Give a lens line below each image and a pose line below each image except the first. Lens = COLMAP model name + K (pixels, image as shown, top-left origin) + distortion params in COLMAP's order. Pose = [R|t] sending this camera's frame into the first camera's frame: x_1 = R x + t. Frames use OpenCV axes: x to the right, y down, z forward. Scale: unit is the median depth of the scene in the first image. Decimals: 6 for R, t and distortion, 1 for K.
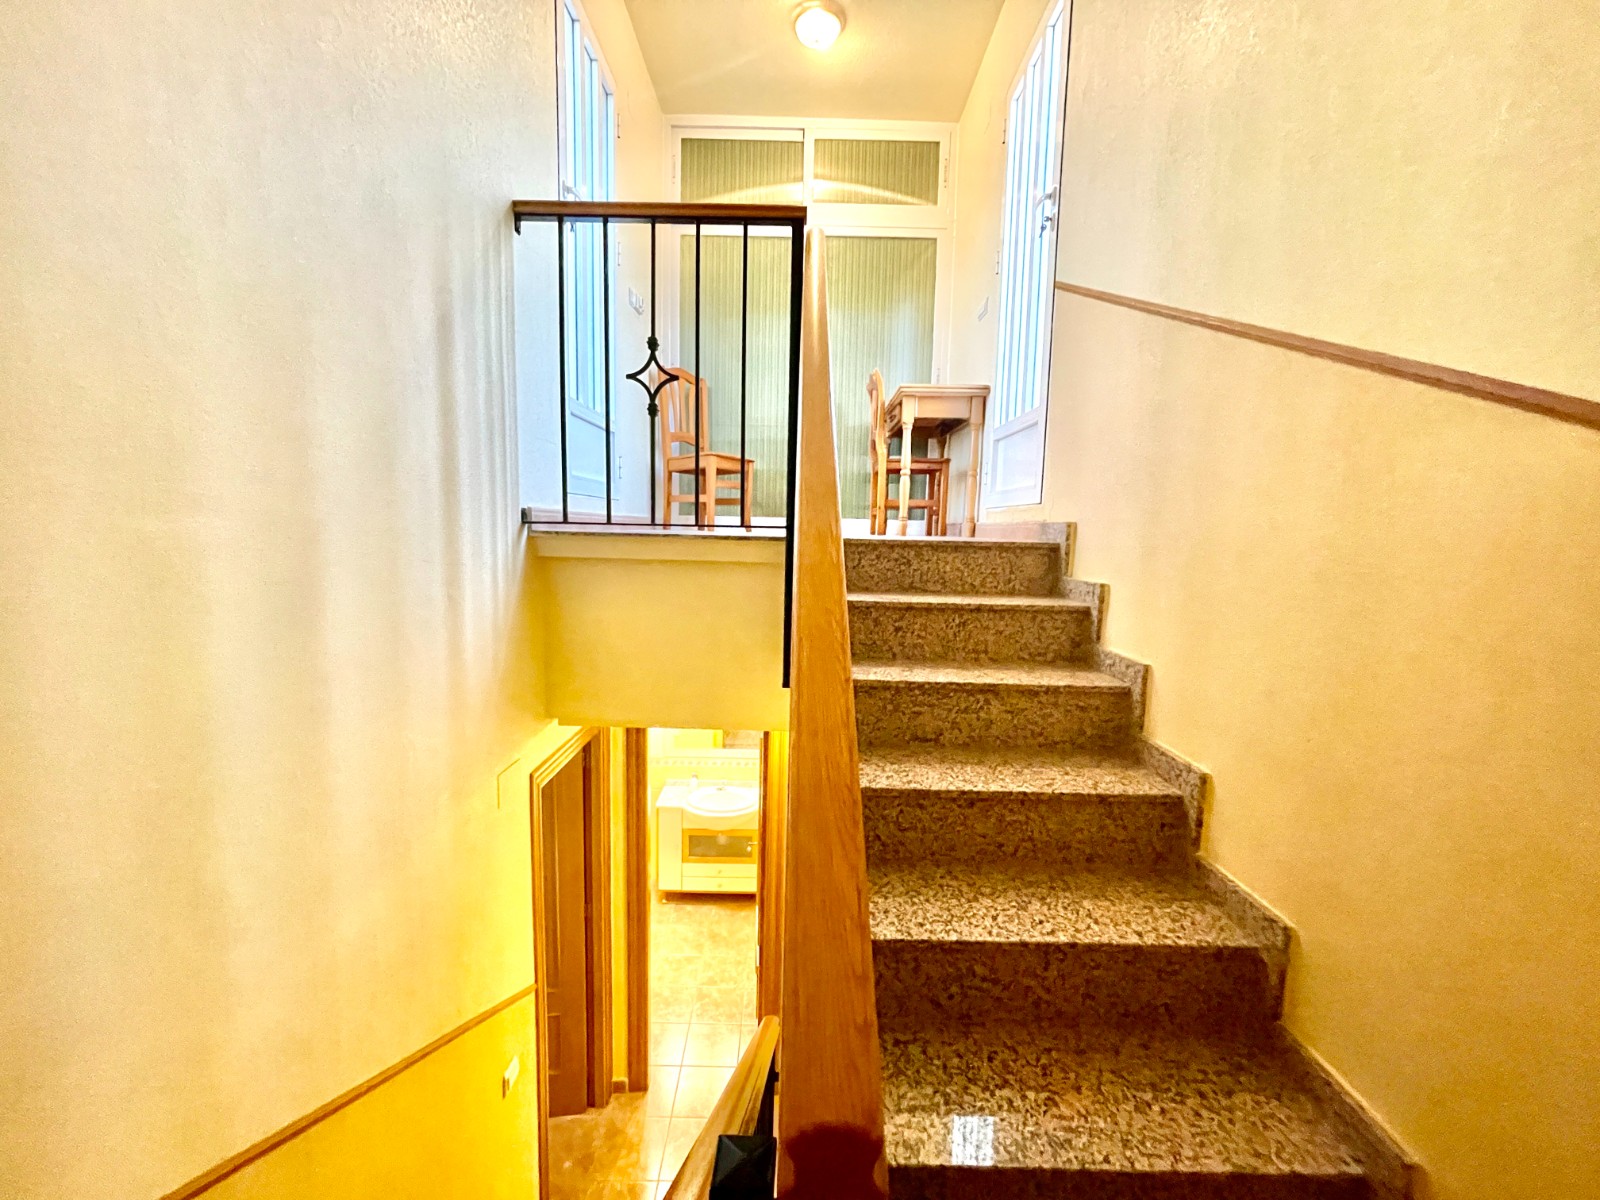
lens RADIAL K [[640.6, 0, 795.7], [0, 640.6, 596.9], [0, 0, 1]] dist [-0.004664, -0.000112]
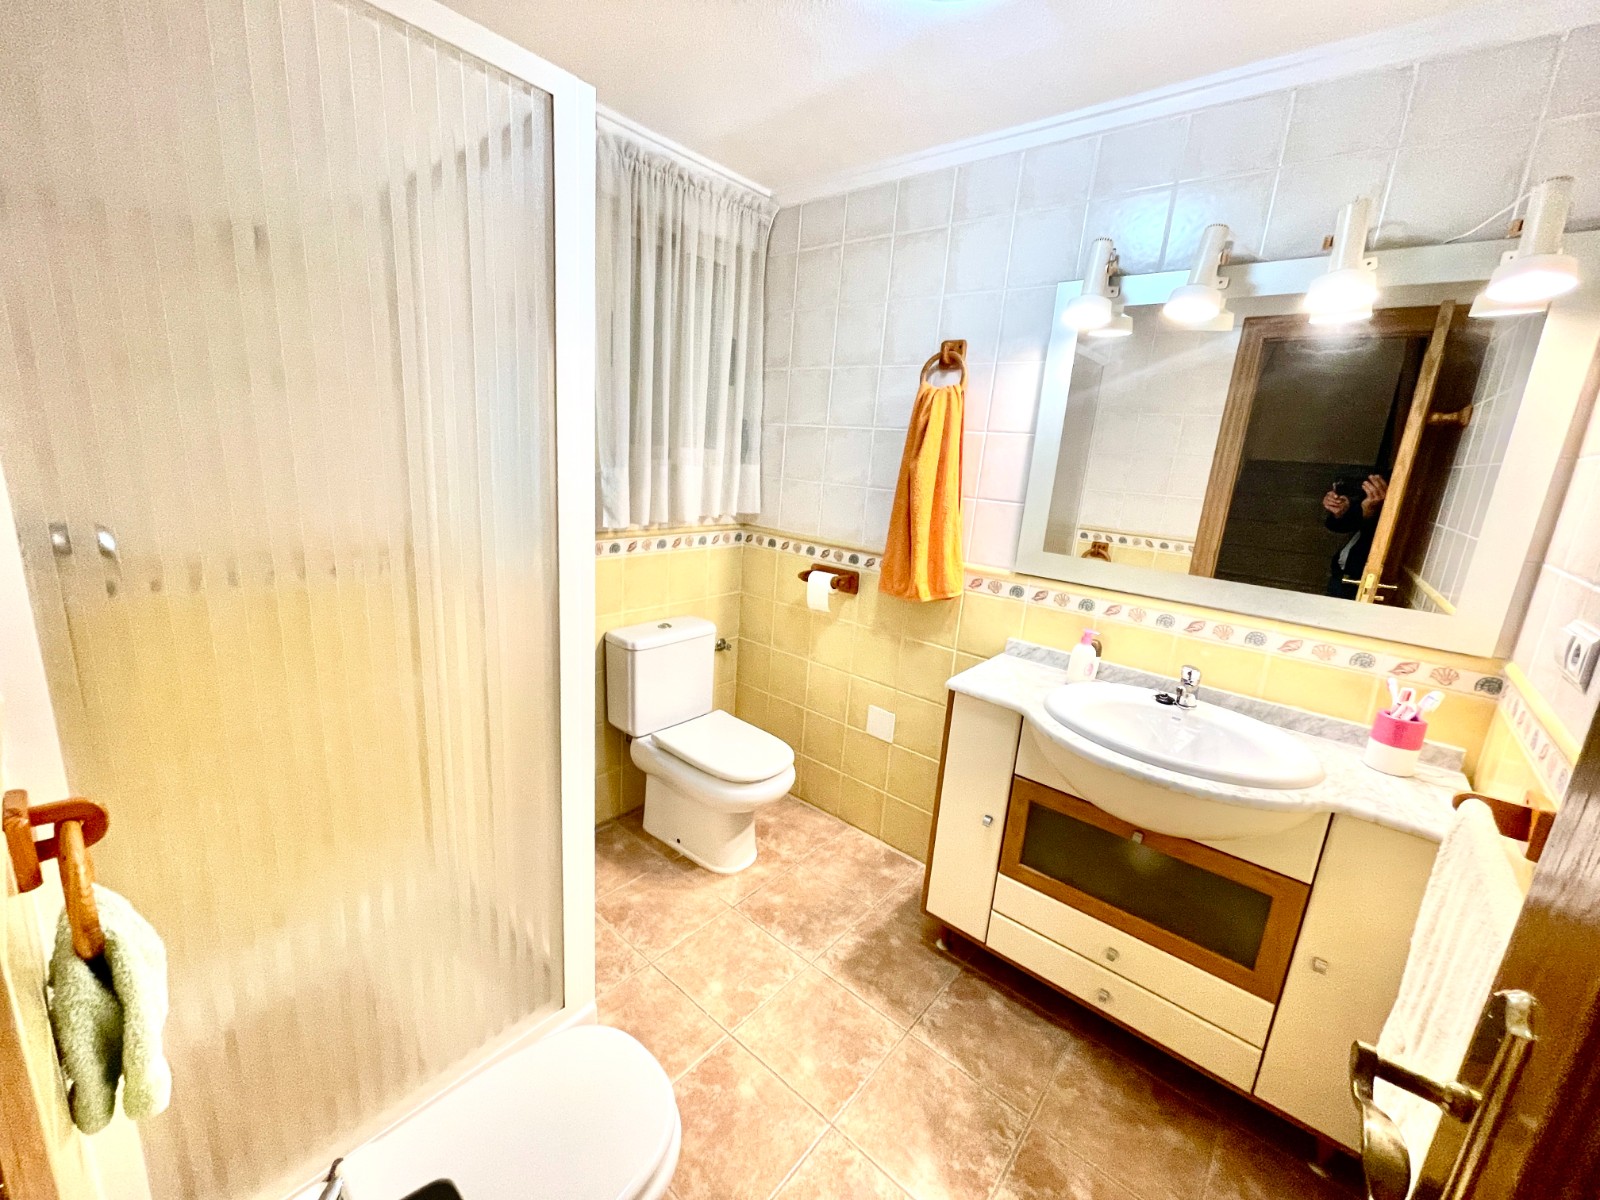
lens RADIAL K [[640.6, 0, 791.5], [0, 640.6, 602.0], [0, 0, 1]] dist [-0.004664, -0.000112]
pose [[0.757841, 0.177572, -0.627809, -0.073662], [-0.118853, 0.983723, 0.134770, 0.244880], [0.641522, -0.027517, 0.766611, 0.677333]]
